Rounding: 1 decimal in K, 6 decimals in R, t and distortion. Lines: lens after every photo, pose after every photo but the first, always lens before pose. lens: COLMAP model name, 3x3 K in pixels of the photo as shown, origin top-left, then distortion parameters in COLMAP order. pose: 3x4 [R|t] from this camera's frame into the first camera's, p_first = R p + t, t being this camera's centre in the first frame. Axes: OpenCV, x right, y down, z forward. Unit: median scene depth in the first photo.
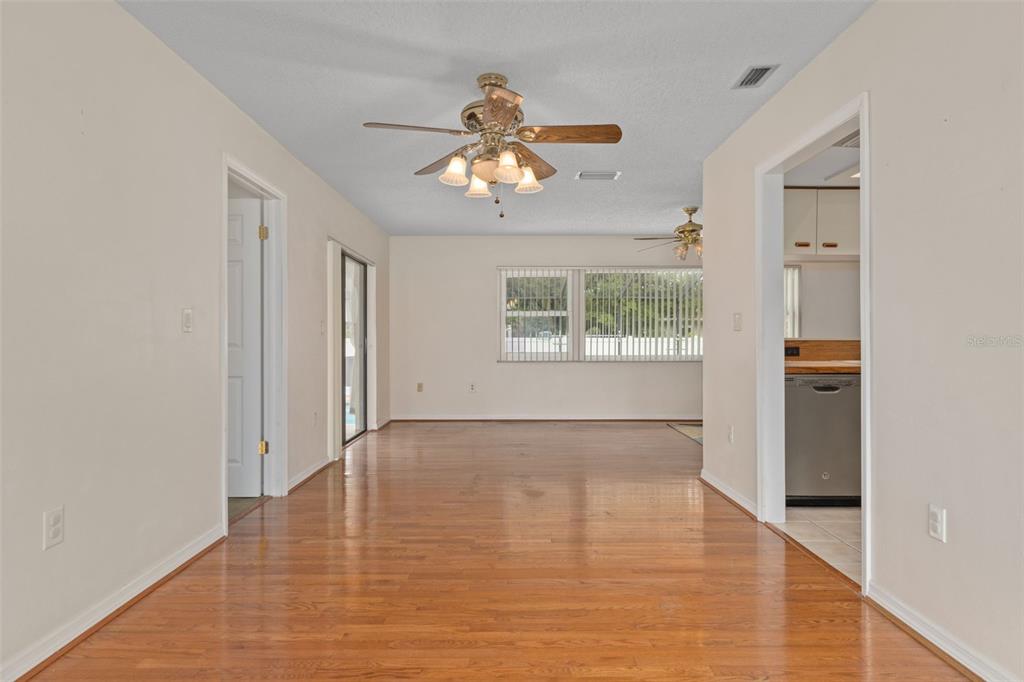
lens RADIAL K [[579.8, 0, 510.1], [0, 579.8, 338.2], [0, 0, 1]] dist [0.006006, 0.000225]
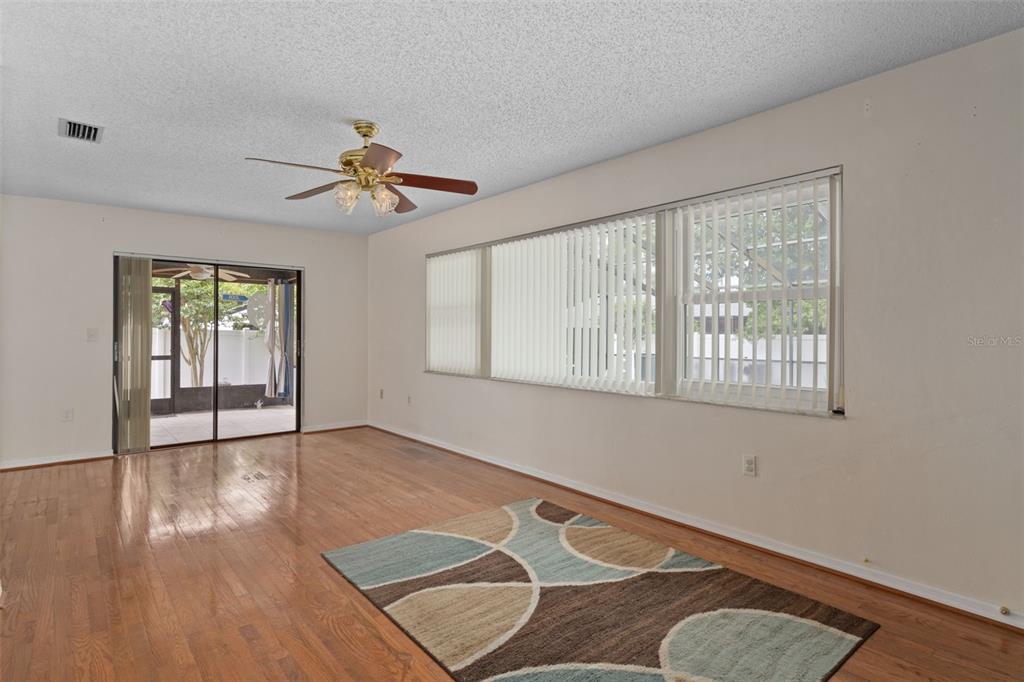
lens RADIAL K [[527.9, 0, 503.1], [0, 527.9, 332.3], [0, 0, 1]] dist [0.002343, 0.000456]
pose [[0.639481, 0.004035, -0.768796, 1.318918], [-0.001553, 0.999991, 0.003957, -0.038401], [0.768805, -0.001336, 0.639482, 1.278542]]
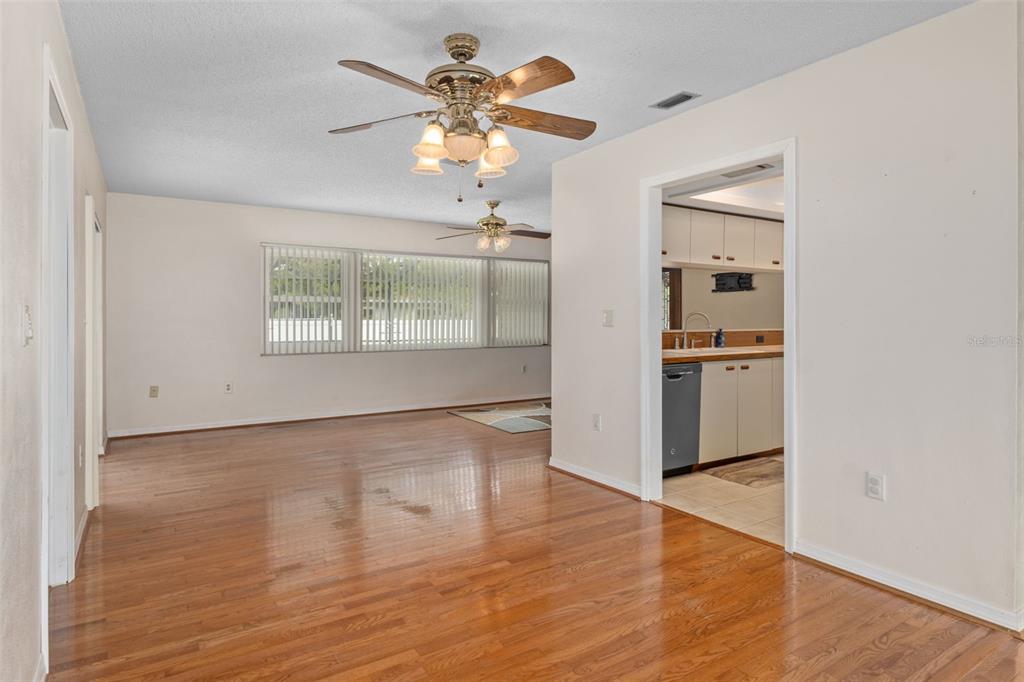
lens RADIAL K [[578.1, 0, 510.5], [0, 578.1, 316.5], [0, 0, 1]] dist [0.002142, 0.000102]
pose [[0.843626, 0.002532, 0.536925, -0.351939], [-0.001192, 0.999995, -0.002844, -0.029512], [-0.536930, 0.001759, 0.843625, 0.195305]]
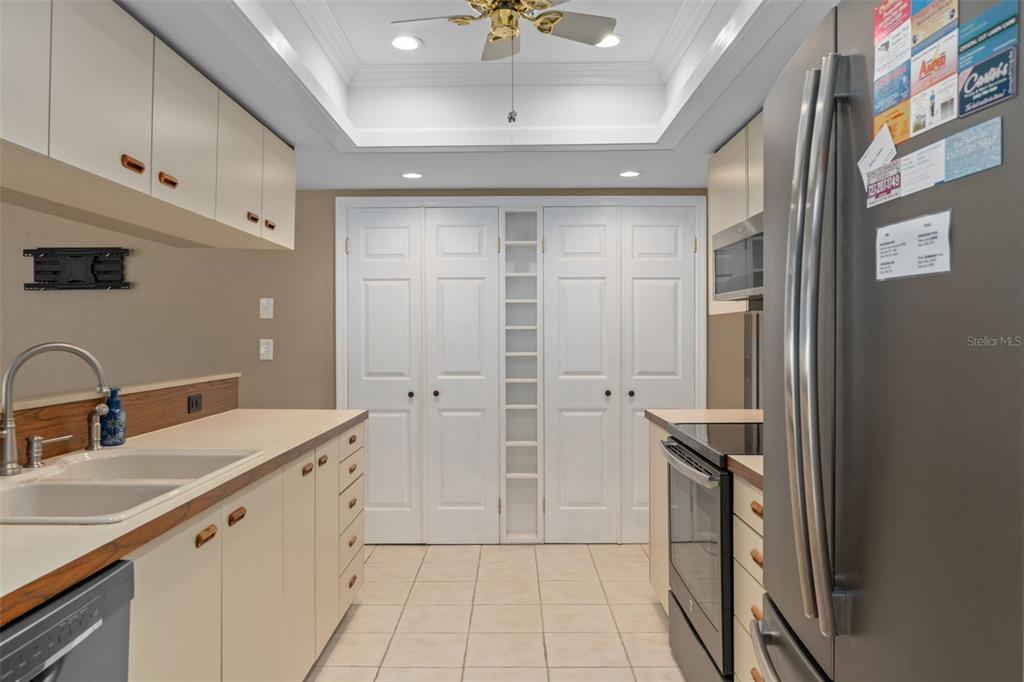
lens RADIAL K [[714.0, 0, 507.8], [0, 714.0, 330.9], [0, 0, 1]] dist [-0.001371, 0.000360]
pose [[0.011738, 0.005833, 0.999914, 0.263839], [0.001965, 0.999981, -0.005856, -0.049070], [-0.999929, 0.002034, 0.011726, 0.794079]]
